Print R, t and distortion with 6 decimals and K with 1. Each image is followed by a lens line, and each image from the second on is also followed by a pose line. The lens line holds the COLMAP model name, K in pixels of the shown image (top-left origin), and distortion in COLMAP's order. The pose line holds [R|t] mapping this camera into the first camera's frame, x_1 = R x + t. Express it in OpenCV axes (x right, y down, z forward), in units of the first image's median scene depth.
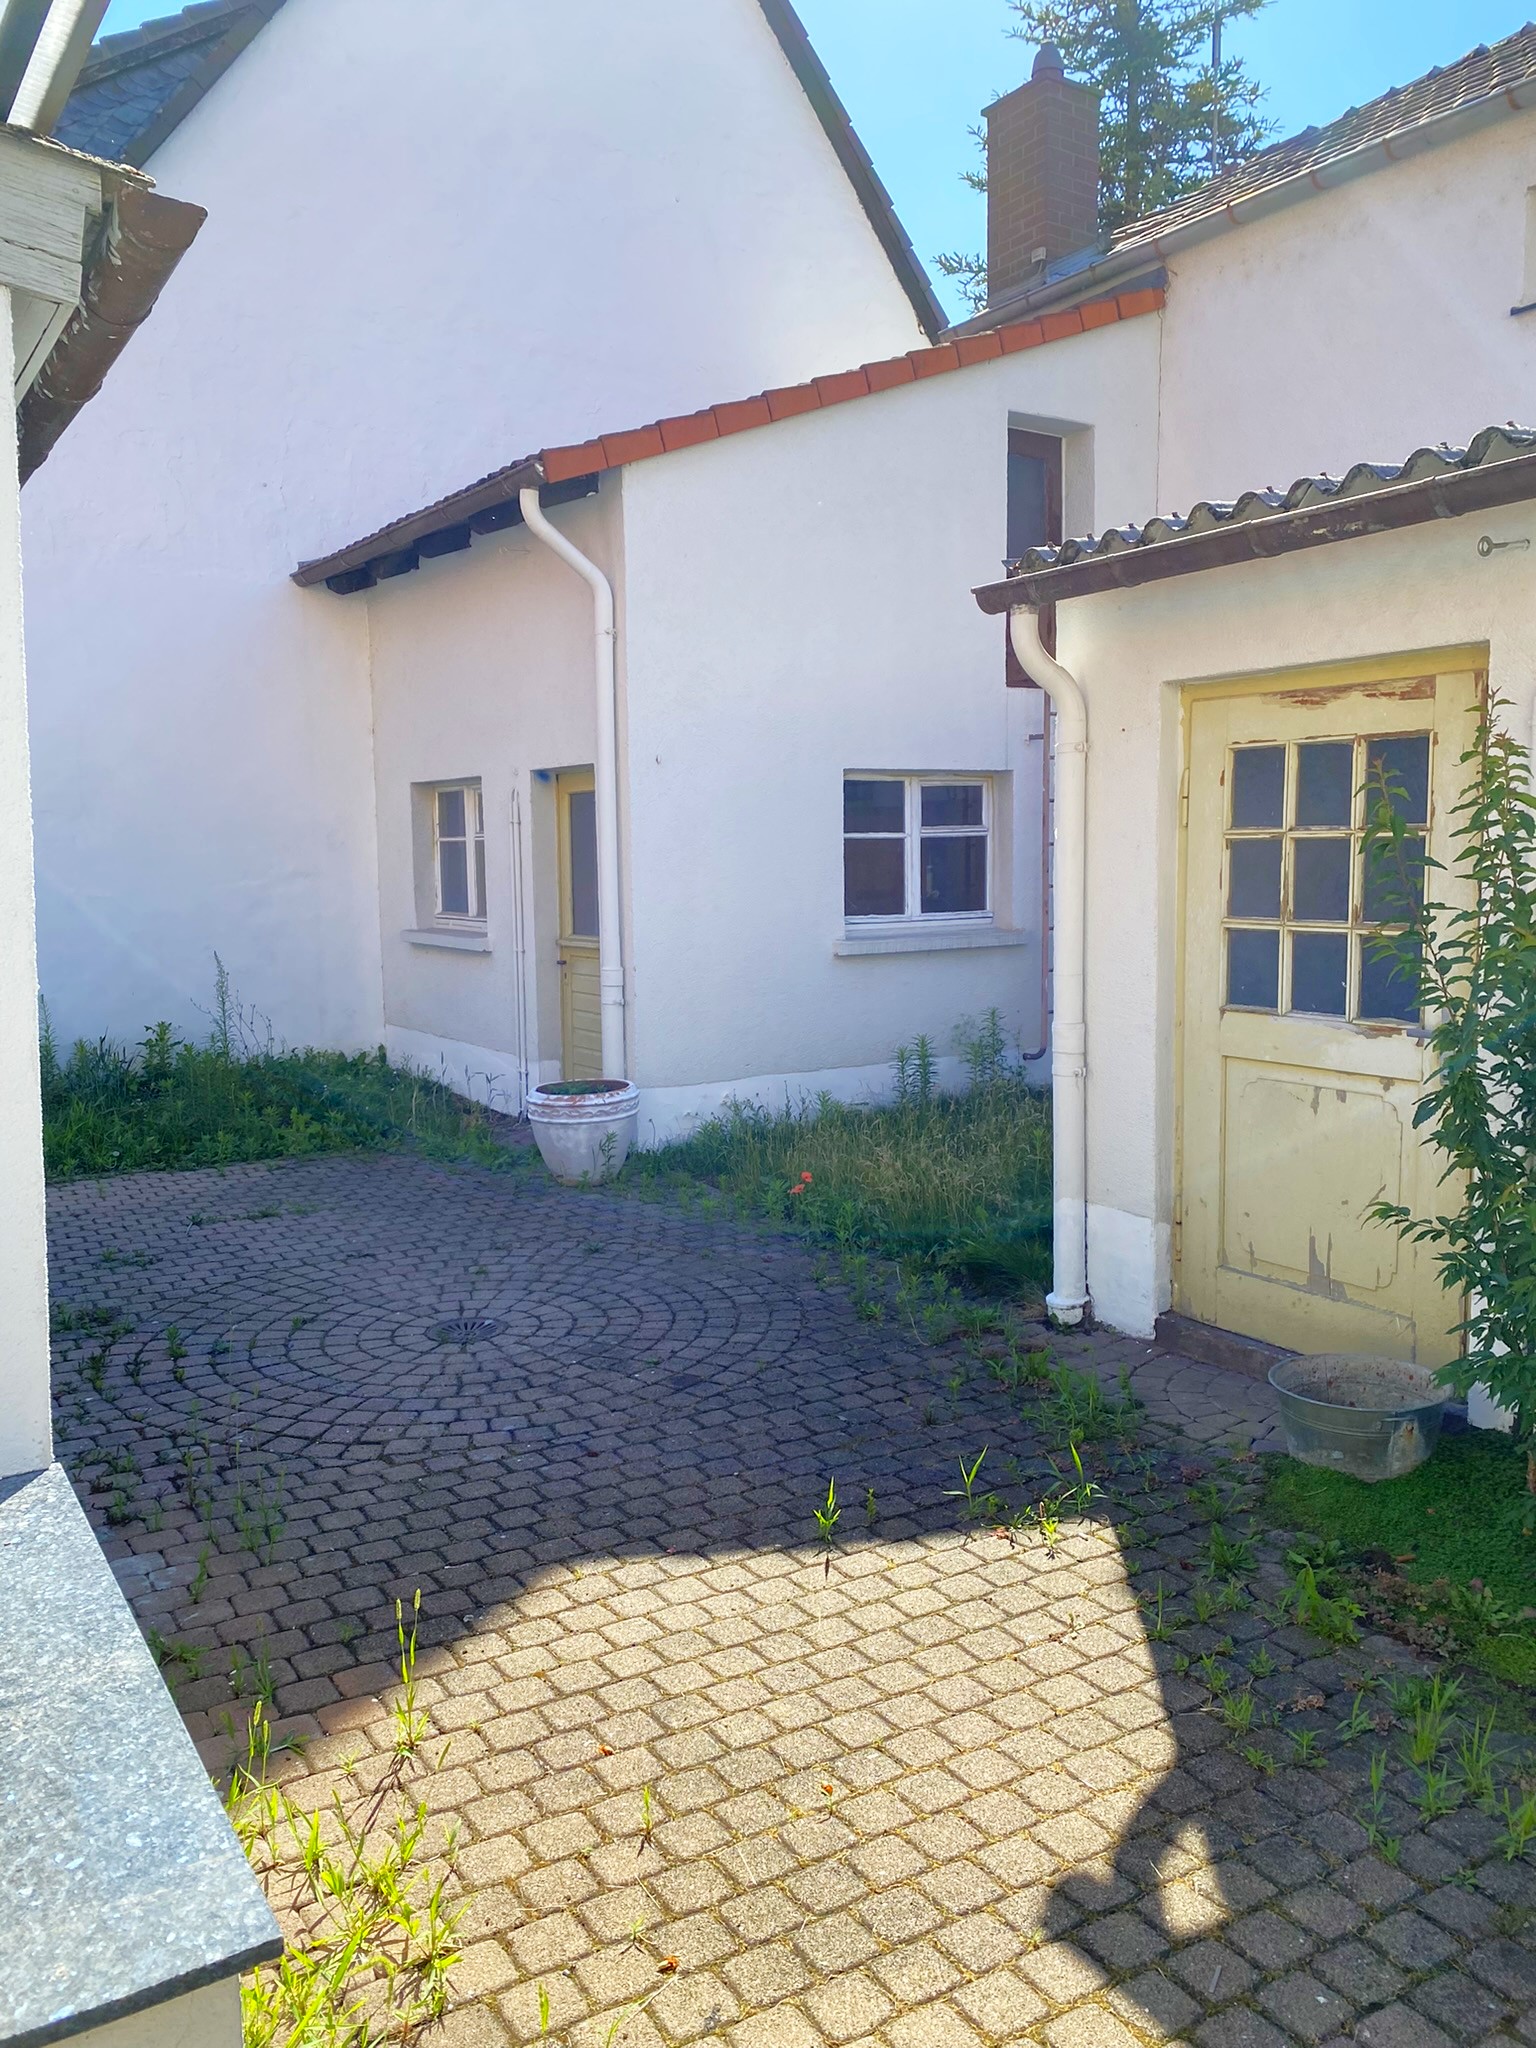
lens RADIAL K [[1548.0, 0, 804.6], [0, 1548.0, 998.1], [0, 0, 1]] dist [0.036154, -0.044405]
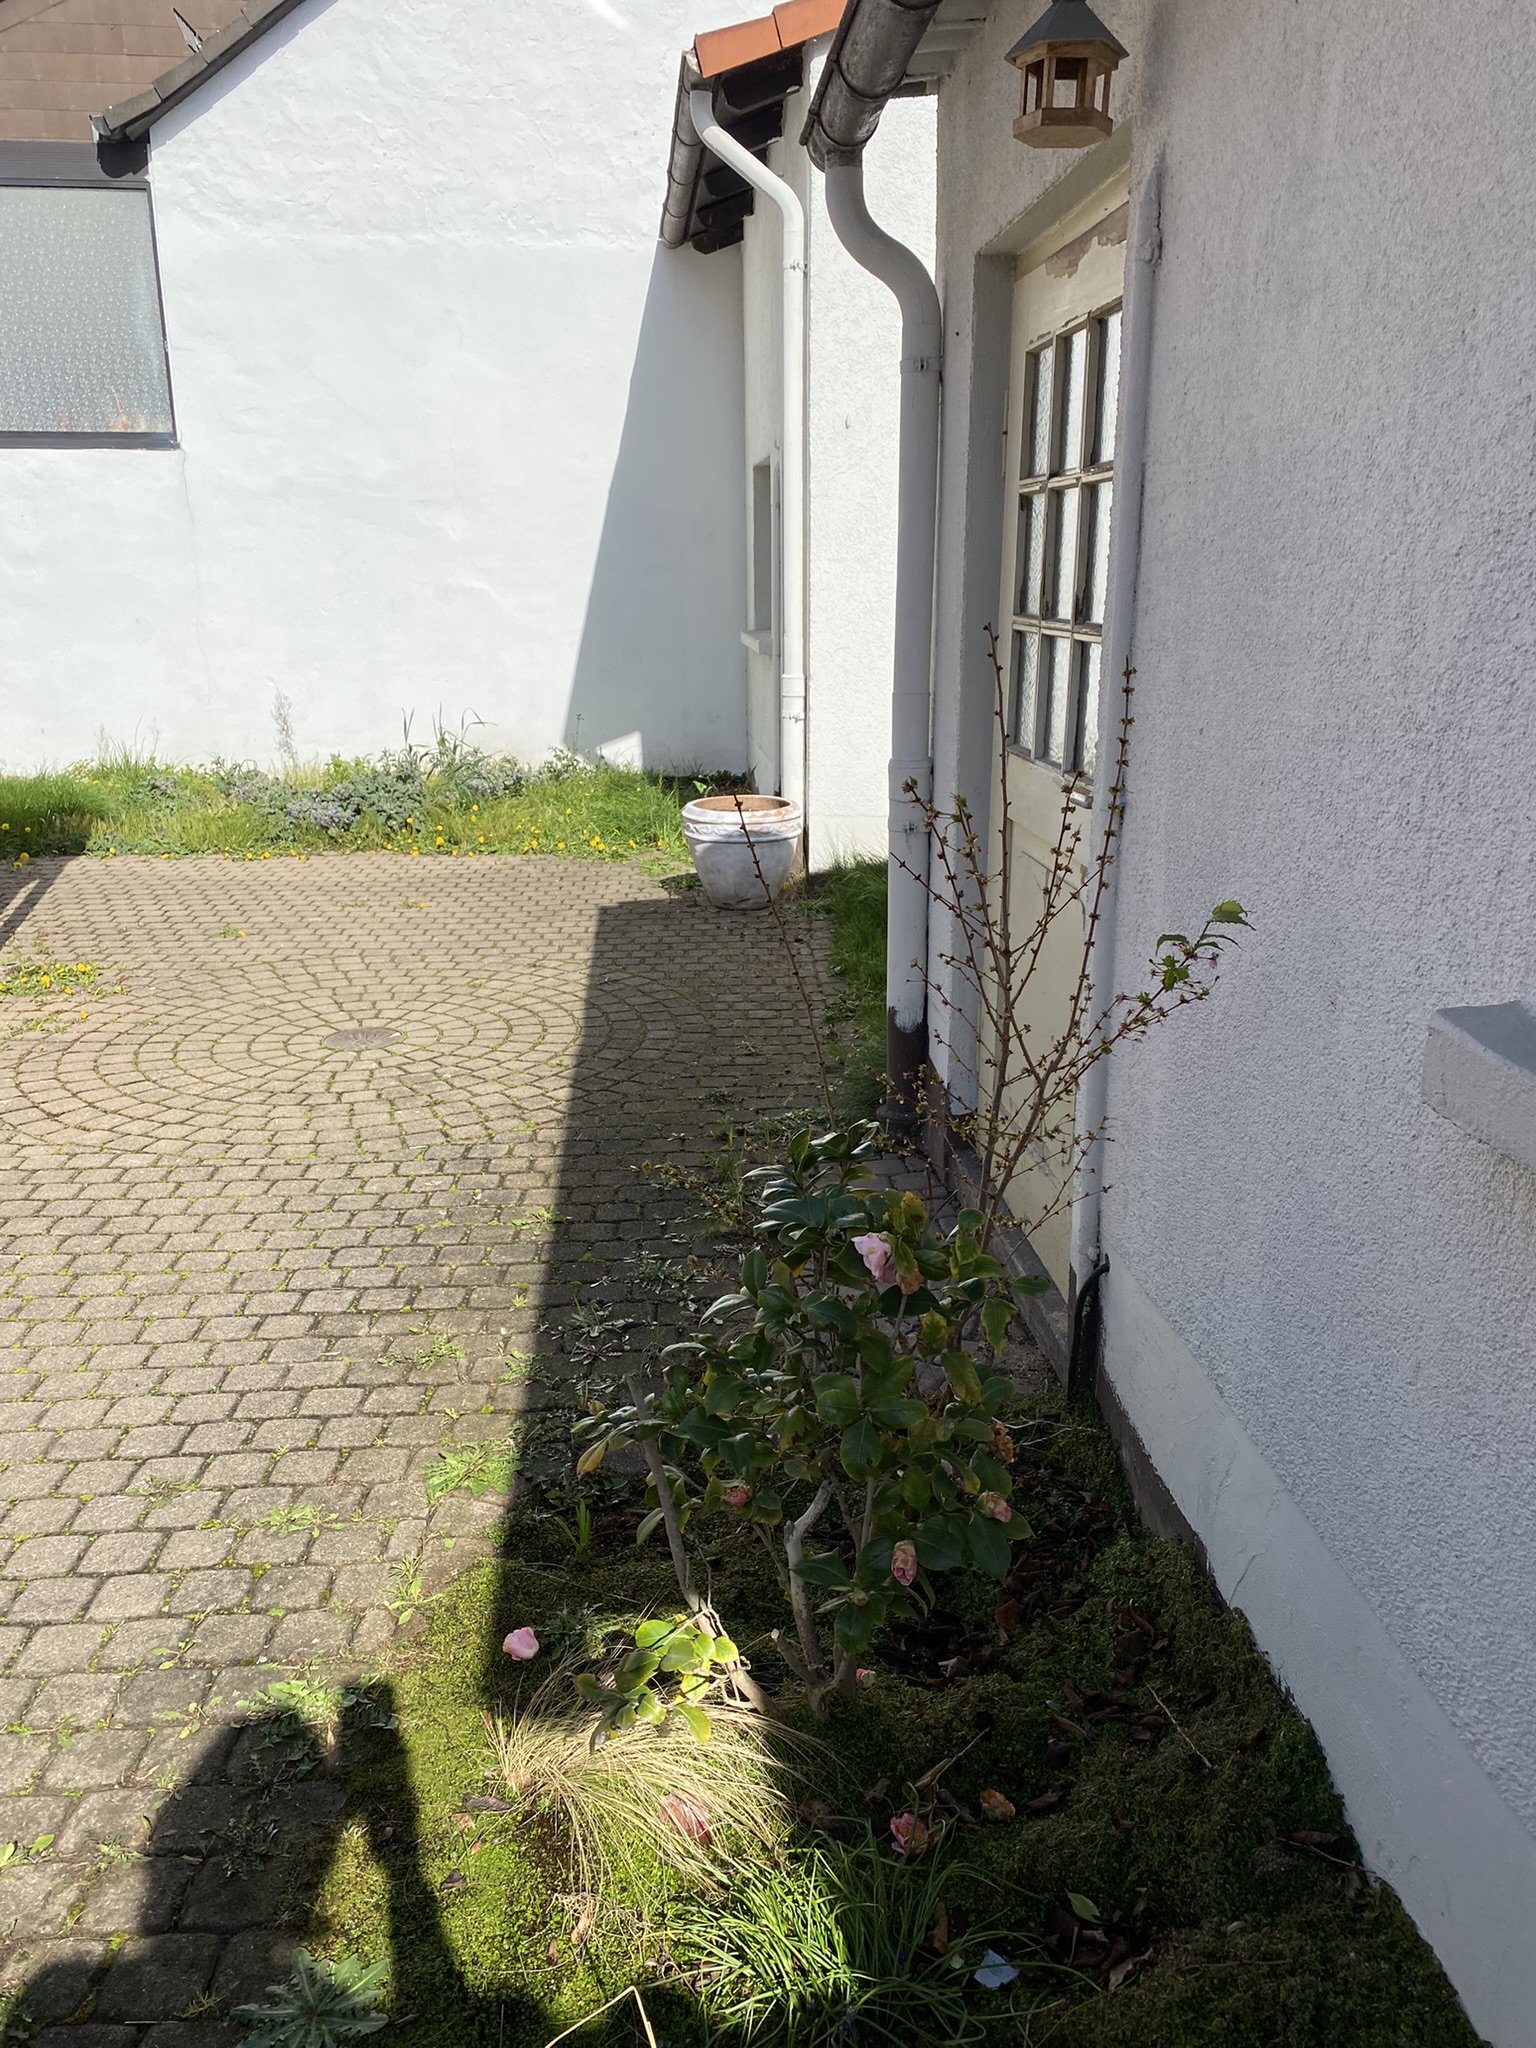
lens RADIAL K [[1548.0, 0, 787.2], [0, 1548.0, 1039.8], [0, 0, 1]] dist [0.036154, -0.044405]
pose [[0.877625, 0.148819, -0.455661, 0.445857], [-0.054391, 0.975363, 0.213795, -0.008399], [0.476252, -0.162848, 0.864098, 0.276214]]
